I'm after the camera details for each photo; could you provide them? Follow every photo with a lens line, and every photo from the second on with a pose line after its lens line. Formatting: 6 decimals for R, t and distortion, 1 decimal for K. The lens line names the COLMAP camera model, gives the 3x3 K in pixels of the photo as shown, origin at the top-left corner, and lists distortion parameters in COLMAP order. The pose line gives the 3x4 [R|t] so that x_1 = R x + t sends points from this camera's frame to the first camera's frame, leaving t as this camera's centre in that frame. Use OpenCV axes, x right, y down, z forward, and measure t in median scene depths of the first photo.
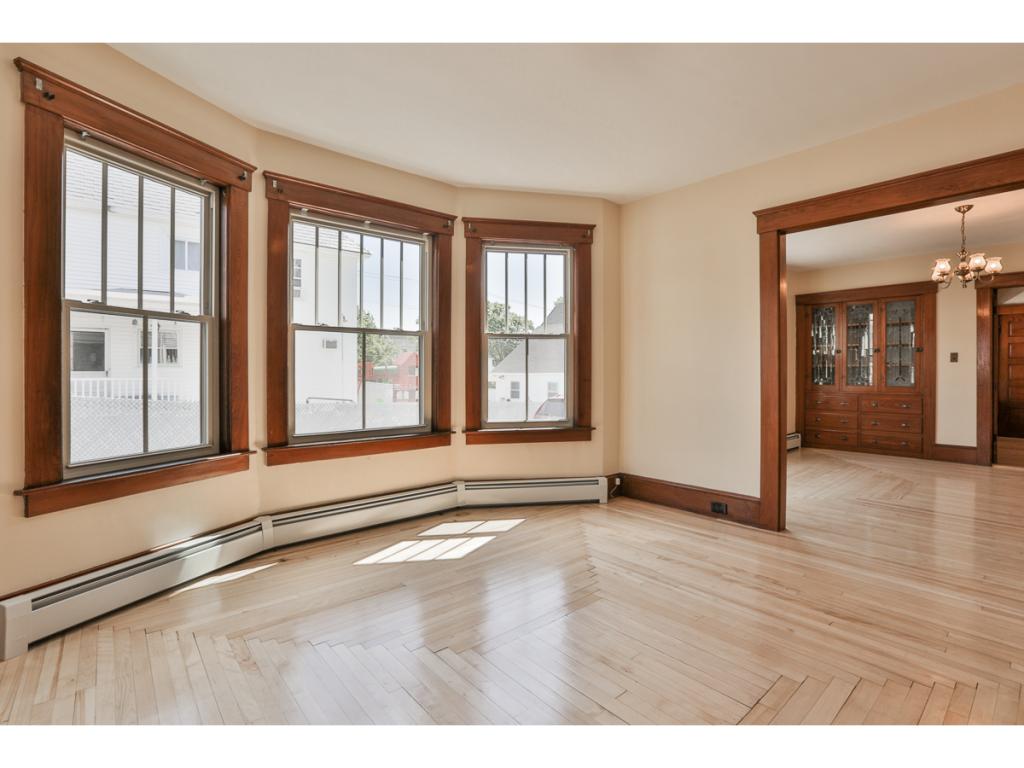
lens RADIAL K [[481.0, 0, 520.9], [0, 481.0, 374.6], [0, 0, 1]] dist [-0.033905, 0.007501]
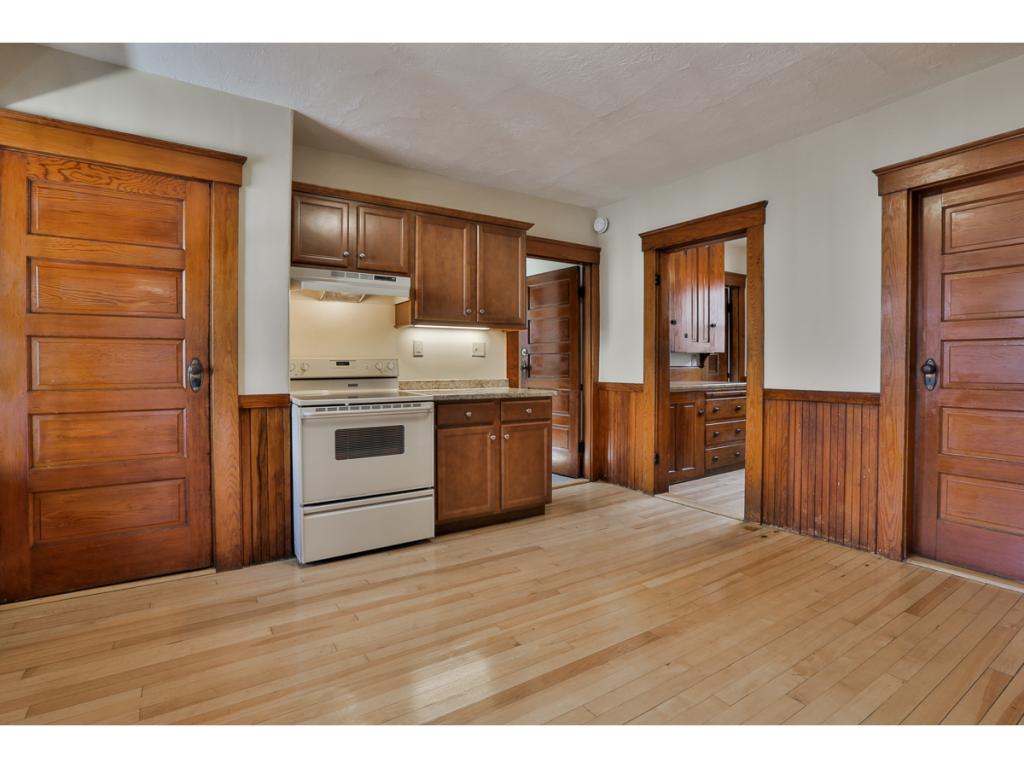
lens RADIAL K [[481.0, 0, 511.2], [0, 481.0, 377.9], [0, 0, 1]] dist [-0.033905, 0.007501]
pose [[0.127542, -0.018134, 0.991667, 1.123266], [0.006001, 0.999829, 0.017511, 0.000333], [-0.991815, 0.003717, 0.127629, 0.953737]]
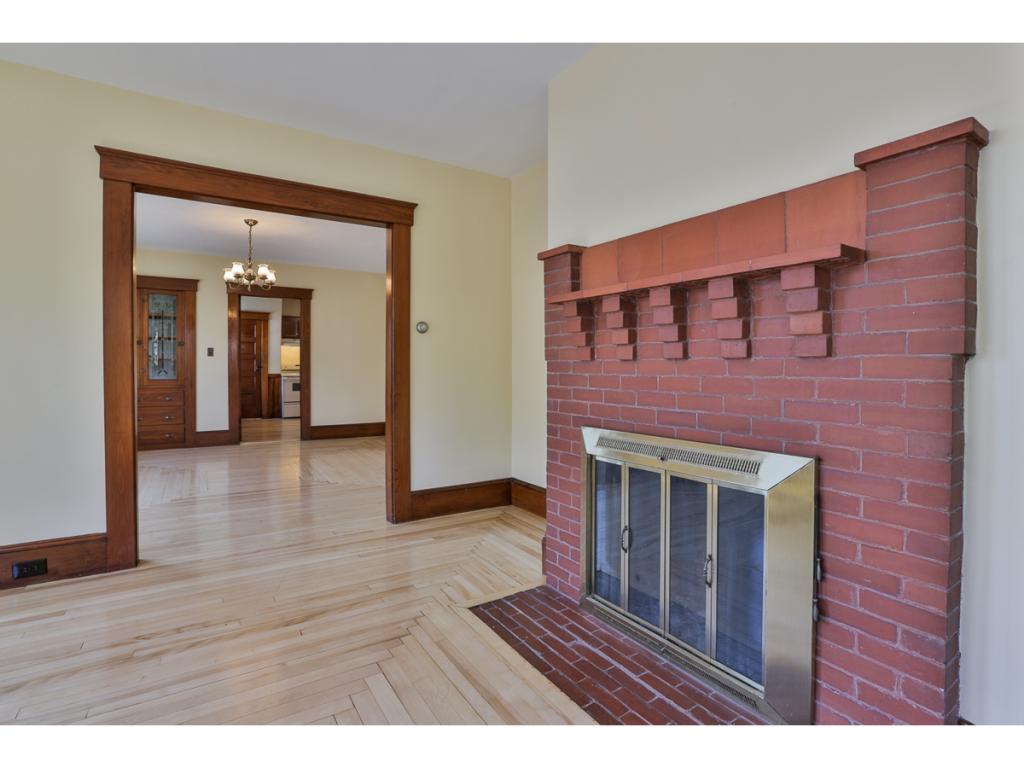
lens RADIAL K [[481.0, 0, 486.6], [0, 481.0, 365.2], [0, 0, 1]] dist [-0.033905, 0.007501]
pose [[0.177149, 0.002641, 0.984180, -0.065750], [0.003775, 0.999987, -0.003363, 0.001000], [-0.984177, 0.004311, 0.177137, 0.153361]]
